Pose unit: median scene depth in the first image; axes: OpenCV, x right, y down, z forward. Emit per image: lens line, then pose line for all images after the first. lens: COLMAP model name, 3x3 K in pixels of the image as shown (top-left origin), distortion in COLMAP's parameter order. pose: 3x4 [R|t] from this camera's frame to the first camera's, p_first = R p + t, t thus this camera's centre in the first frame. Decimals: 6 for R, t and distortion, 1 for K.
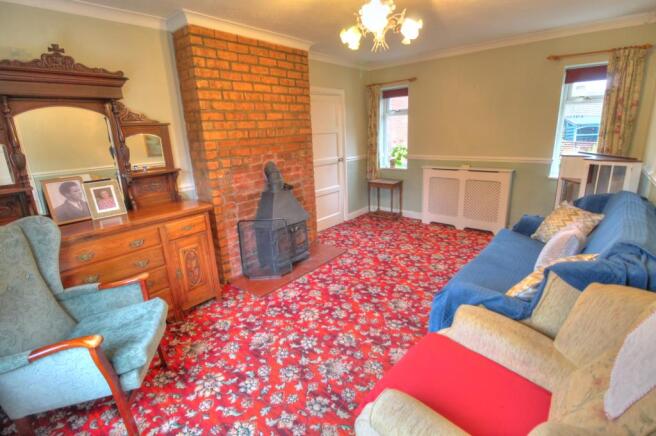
lens RADIAL K [[308.3, 0, 330.5], [0, 308.3, 206.2], [0, 0, 1]] dist [-0.000641, -0.013336]
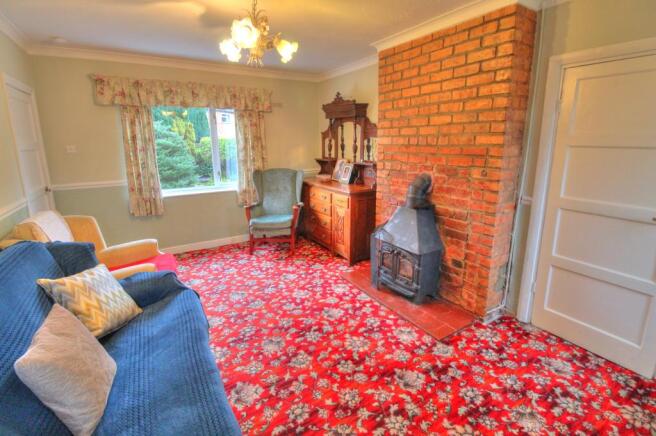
lens RADIAL K [[303.4, 0, 325.7], [0, 303.4, 200.4], [0, 0, 1]] dist [0.016307, -0.010134]
pose [[-0.314809, 0.226545, -0.921723, 0.767547], [-0.210693, 0.930191, 0.300588, -0.302898], [0.925475, 0.288828, -0.245101, 1.087330]]
